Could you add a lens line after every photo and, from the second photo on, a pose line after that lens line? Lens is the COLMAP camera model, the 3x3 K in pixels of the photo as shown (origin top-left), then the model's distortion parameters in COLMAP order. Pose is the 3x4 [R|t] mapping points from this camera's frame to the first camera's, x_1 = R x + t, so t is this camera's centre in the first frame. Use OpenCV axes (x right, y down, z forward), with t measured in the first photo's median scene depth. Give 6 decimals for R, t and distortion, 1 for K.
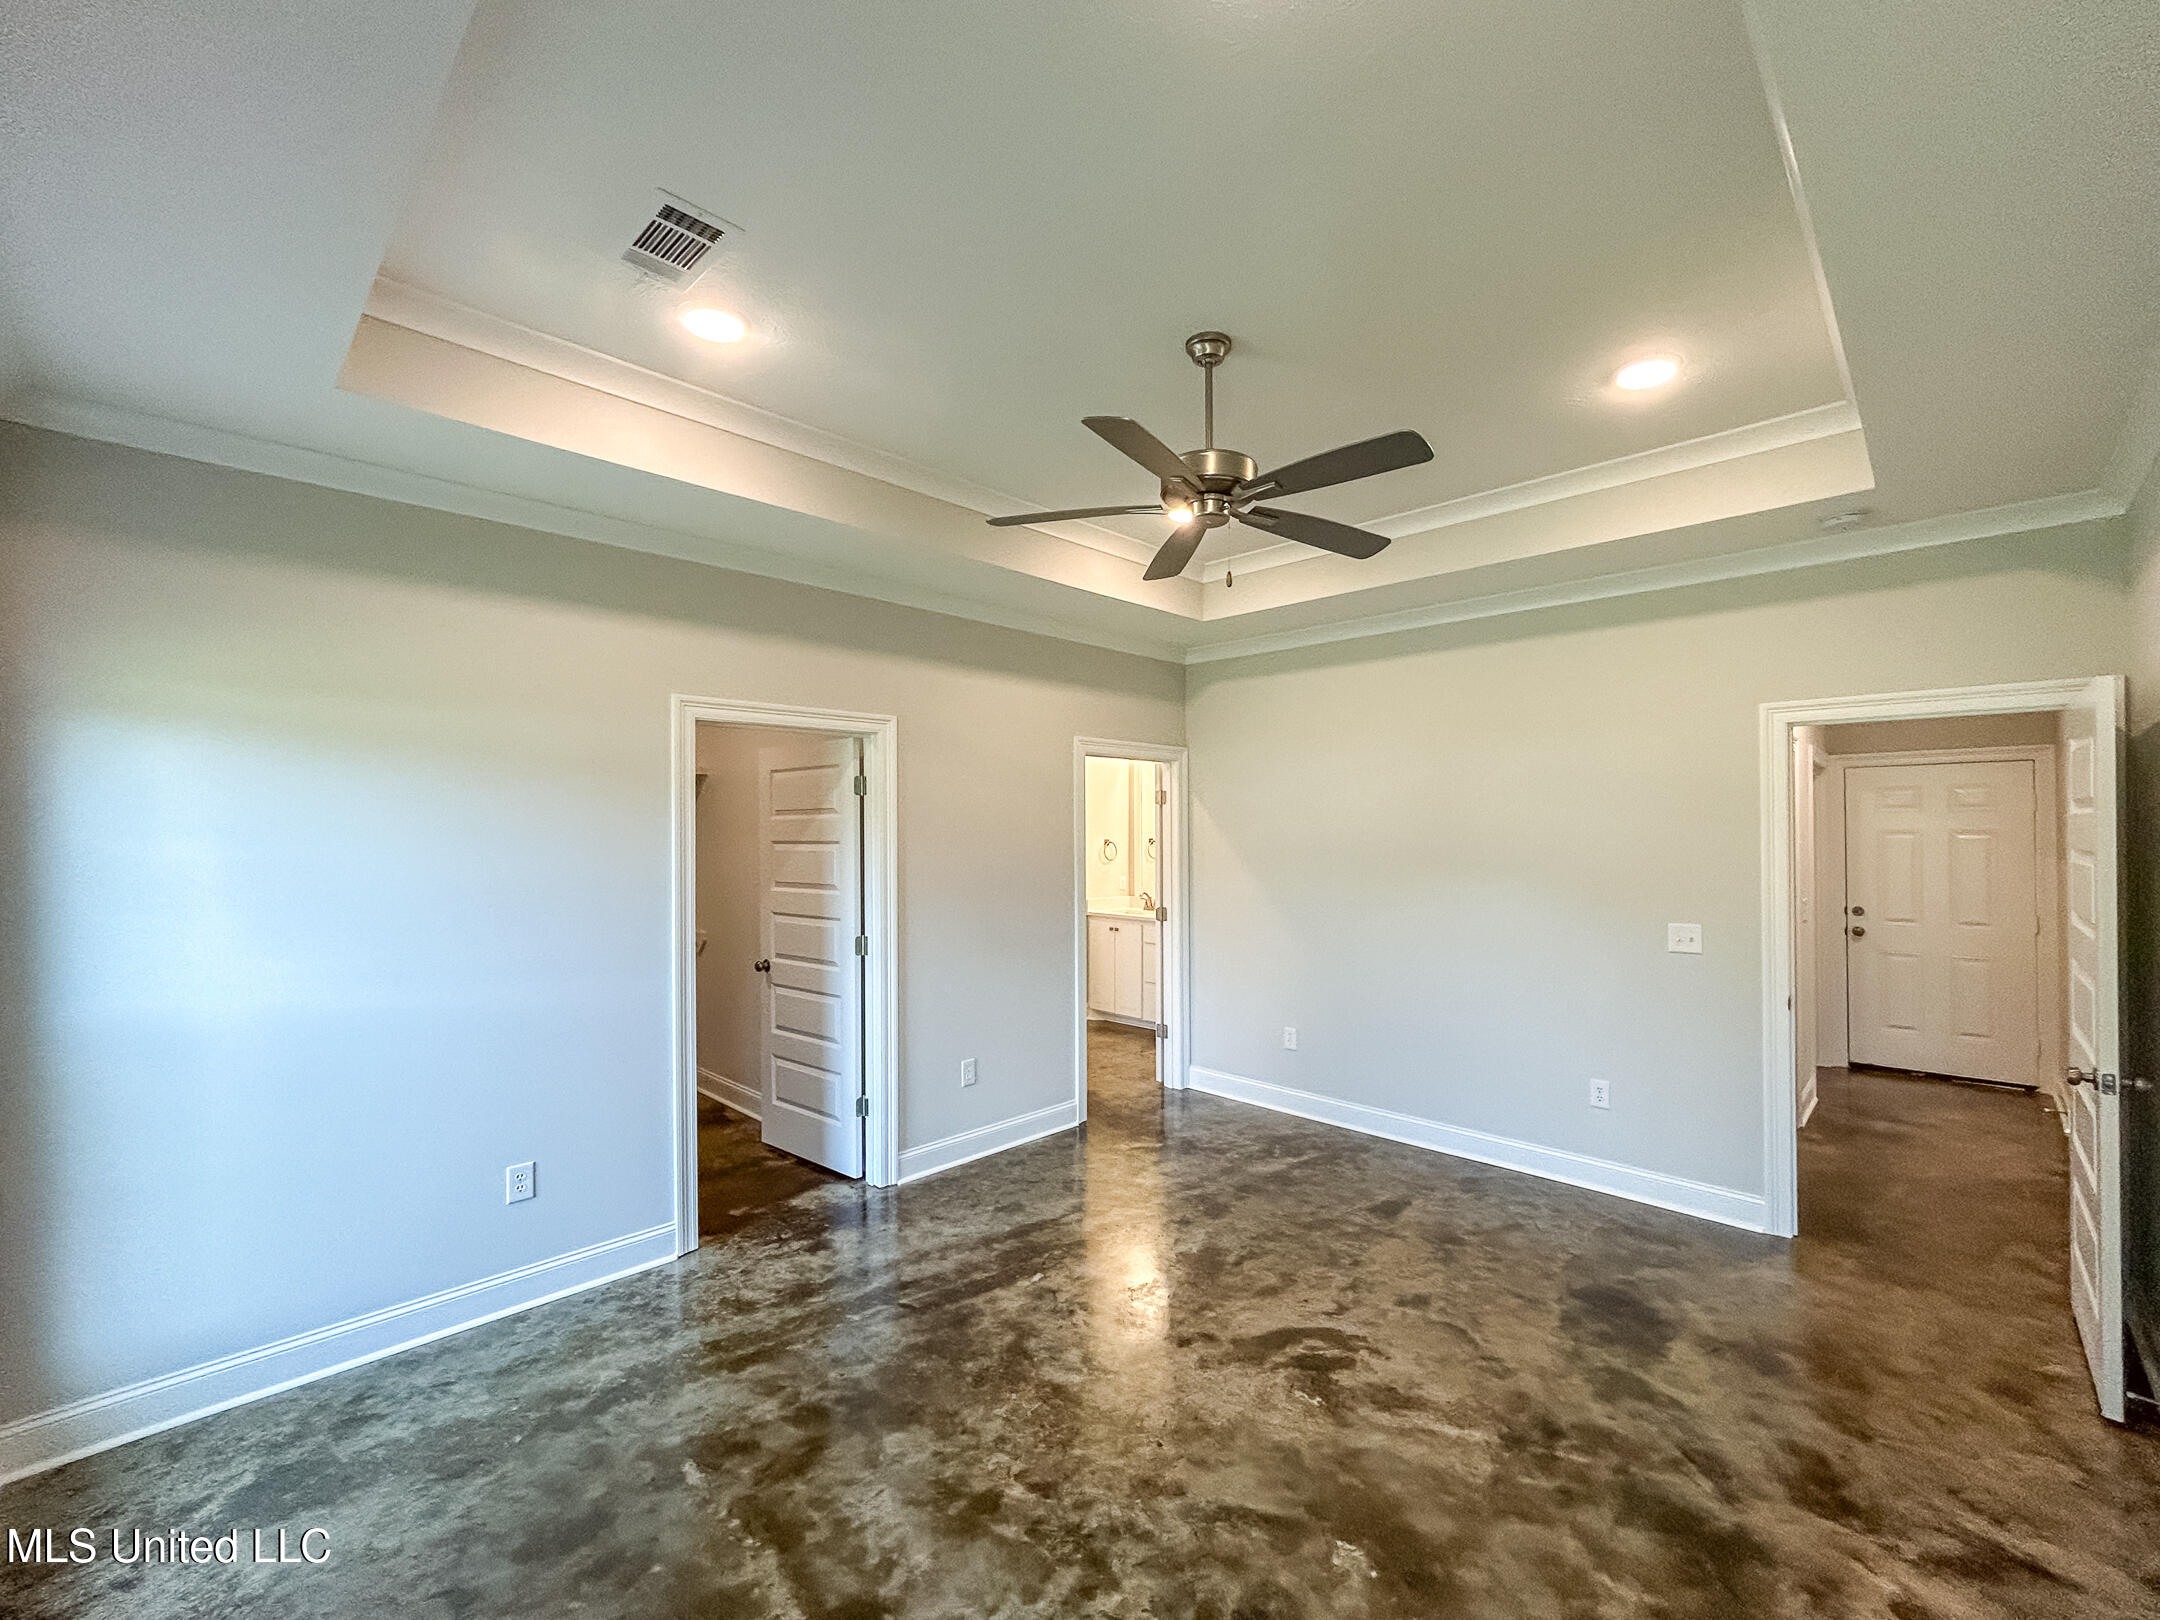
lens RADIAL K [[934.3, 0, 1088.8], [0, 934.3, 819.5], [0, 0, 1]] dist [-0.004466, 0.000491]
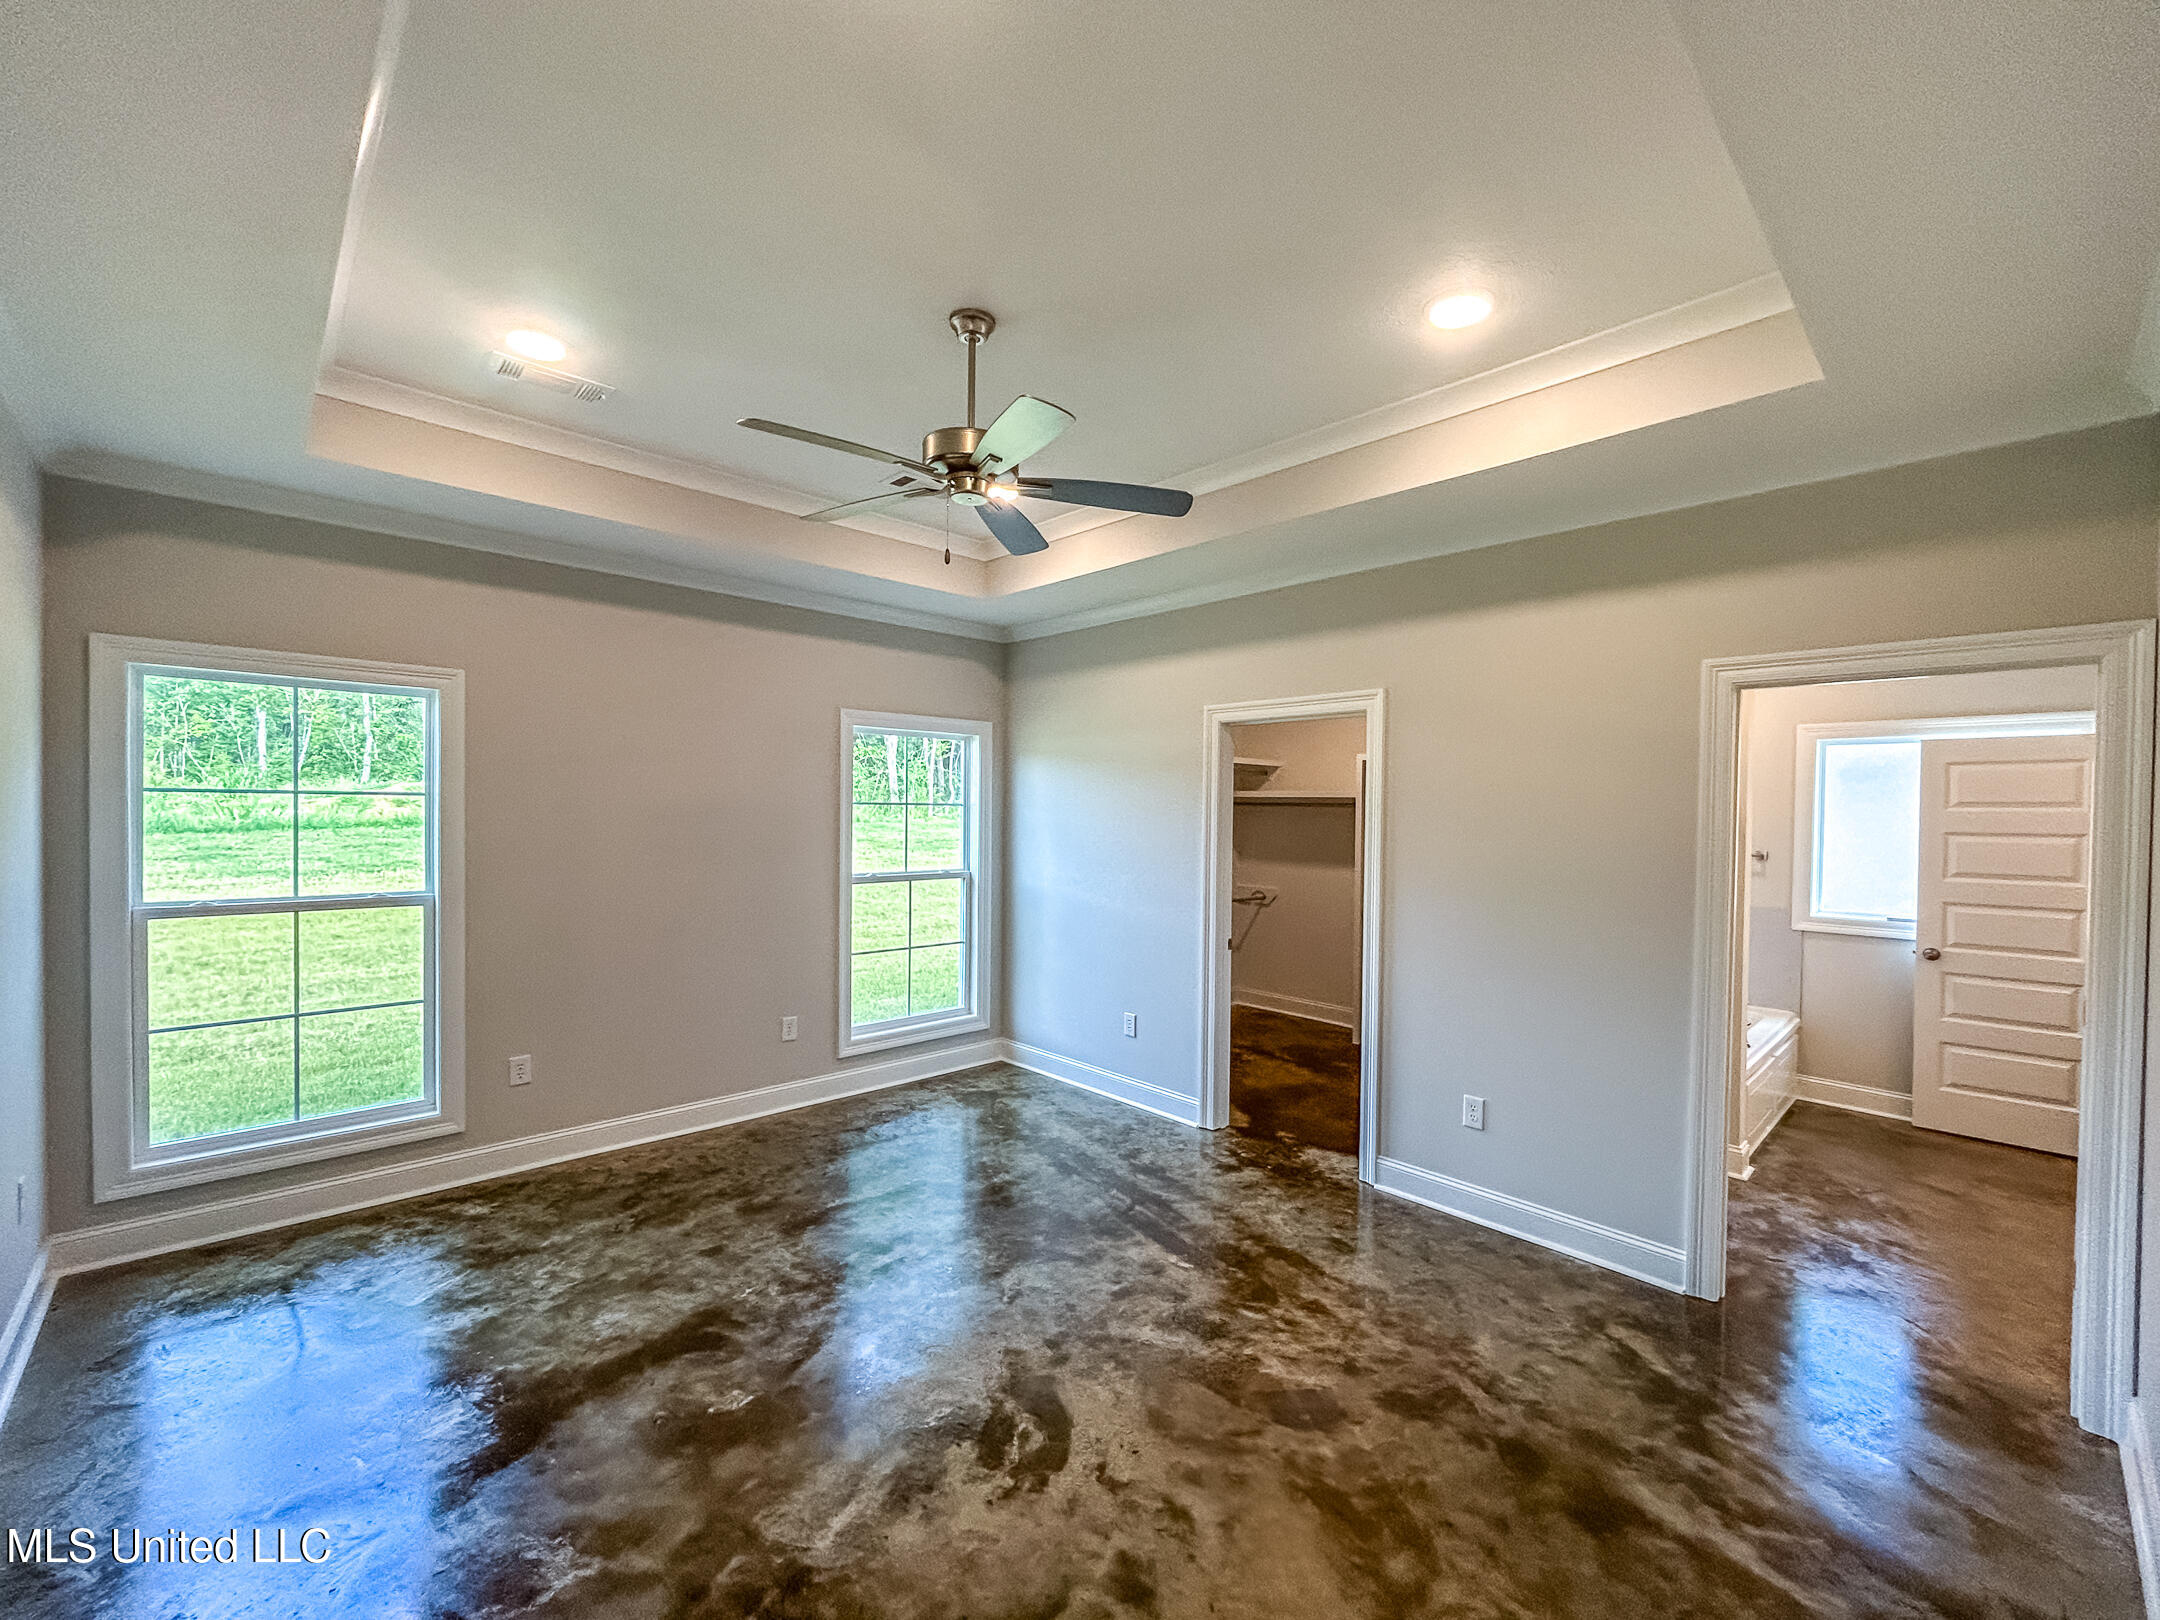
lens RADIAL K [[889.5, 0, 1092.9], [0, 889.5, 819.0], [0, 0, 1]] dist [-0.003114, 0.002588]
pose [[-0.054107, 0.009779, -0.998487, 0.986530], [-0.001470, 0.999950, 0.009873, 0.015913], [0.998534, 0.002002, -0.054090, 1.074109]]
